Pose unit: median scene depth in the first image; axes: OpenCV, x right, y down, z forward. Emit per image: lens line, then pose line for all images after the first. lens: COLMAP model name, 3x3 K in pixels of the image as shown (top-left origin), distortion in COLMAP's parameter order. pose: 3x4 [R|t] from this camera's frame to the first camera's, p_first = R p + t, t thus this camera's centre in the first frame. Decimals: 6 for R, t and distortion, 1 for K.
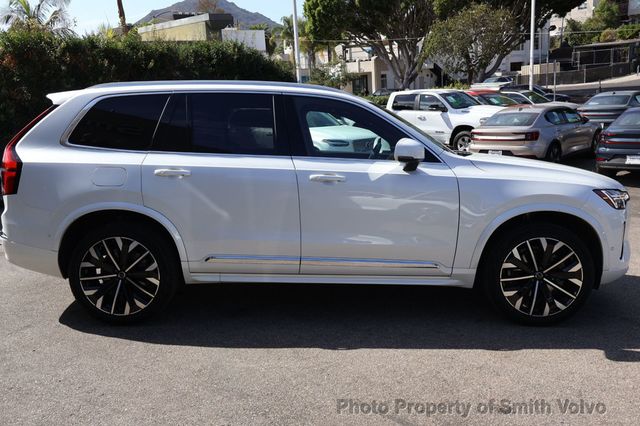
lens RADIAL K [[607.3, 0, 319.9], [0, 607.3, 211.6], [0, 0, 1]] dist [0.011347, 0.000000]
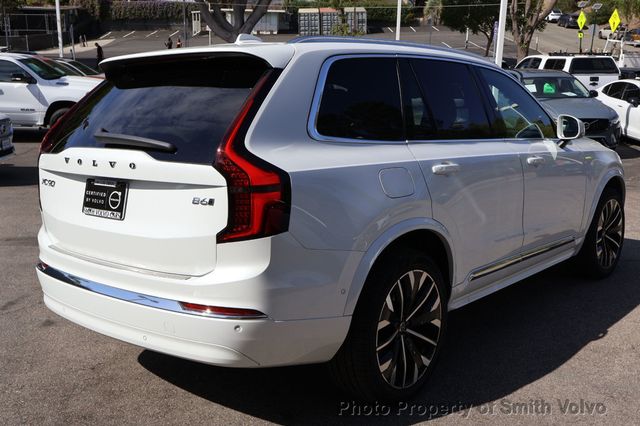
lens RADIAL K [[696.0, 0, 321.2], [0, 696.0, 213.9], [0, 0, 1]] dist [0.006689, 0.000000]
pose [[0.616180, -0.129742, 0.776846, -0.279267], [0.113296, 0.990682, 0.075590, -0.025475], [-0.779414, 0.041437, 0.625137, 0.170178]]
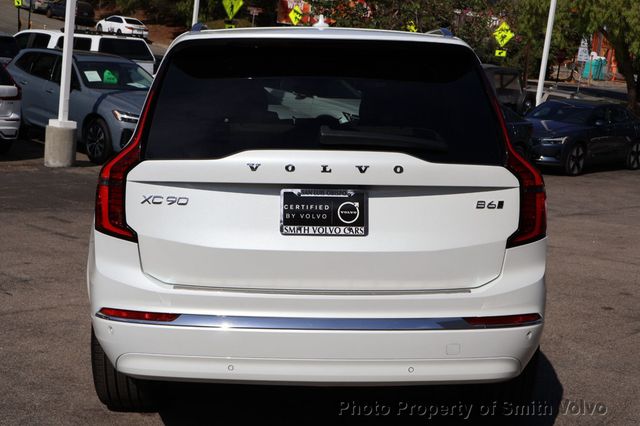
lens RADIAL K [[1008.2, 0, 318.3], [0, 1008.2, 216.2], [0, 0, 1]] dist [-0.031982, 0.000000]
pose [[-0.064857, -0.118550, 0.990828, -0.389930], [0.110908, 0.985910, 0.125221, -0.049495], [-0.991712, 0.118012, -0.050795, 0.349741]]
